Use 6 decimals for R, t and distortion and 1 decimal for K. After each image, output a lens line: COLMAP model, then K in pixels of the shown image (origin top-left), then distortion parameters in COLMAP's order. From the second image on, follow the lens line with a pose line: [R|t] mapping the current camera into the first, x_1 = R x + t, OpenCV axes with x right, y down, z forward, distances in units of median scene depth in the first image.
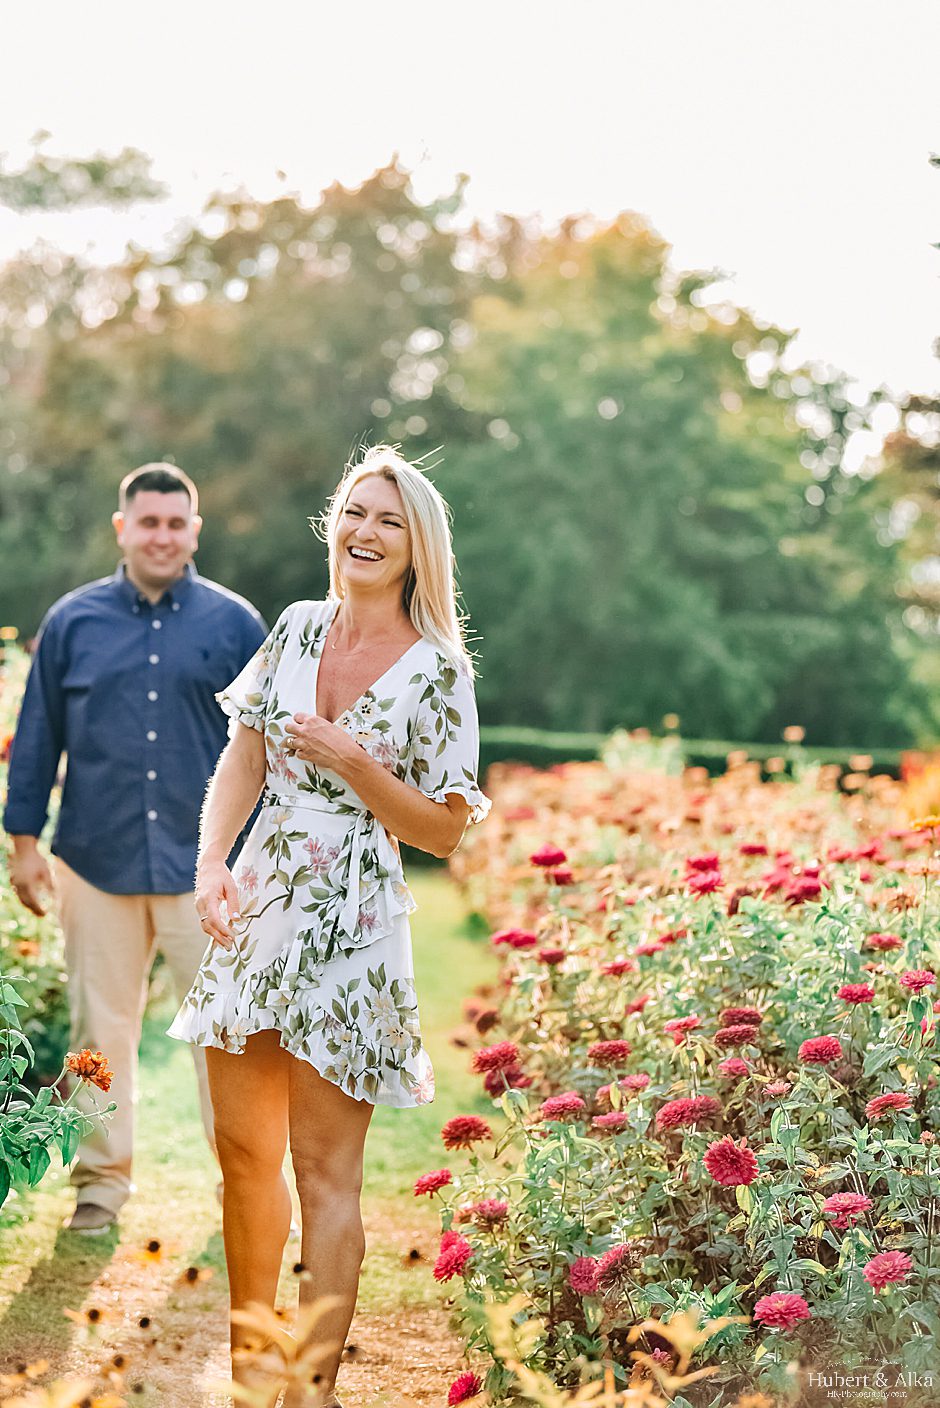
lens RADIAL K [[4089.9, 0, 470.0], [0, 4089.9, 704.0], [0, 0, 1]] dist [0.960117, 0.595665]
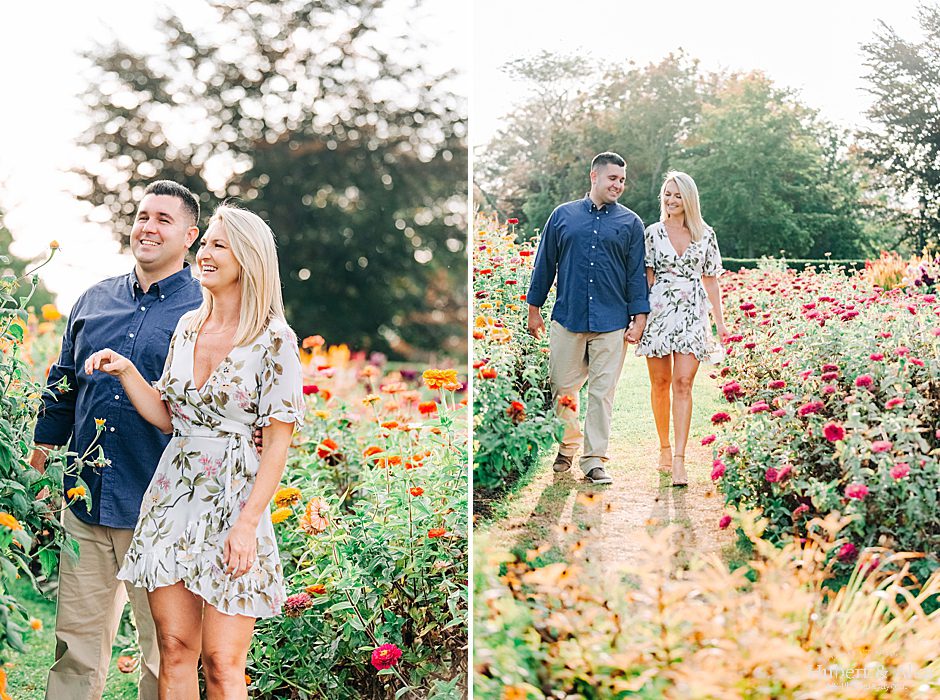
lens RADIAL K [[2599.3, 0, 470.0], [0, 2599.3, 350.0], [0, 0, 1]] dist [-0.319809, 0.388049]
pose [[0.993076, -0.044299, -0.108797, 0.021545], [0.048750, 0.998065, 0.038592, -0.005519], [0.106877, -0.043629, 0.993315, -0.585299]]
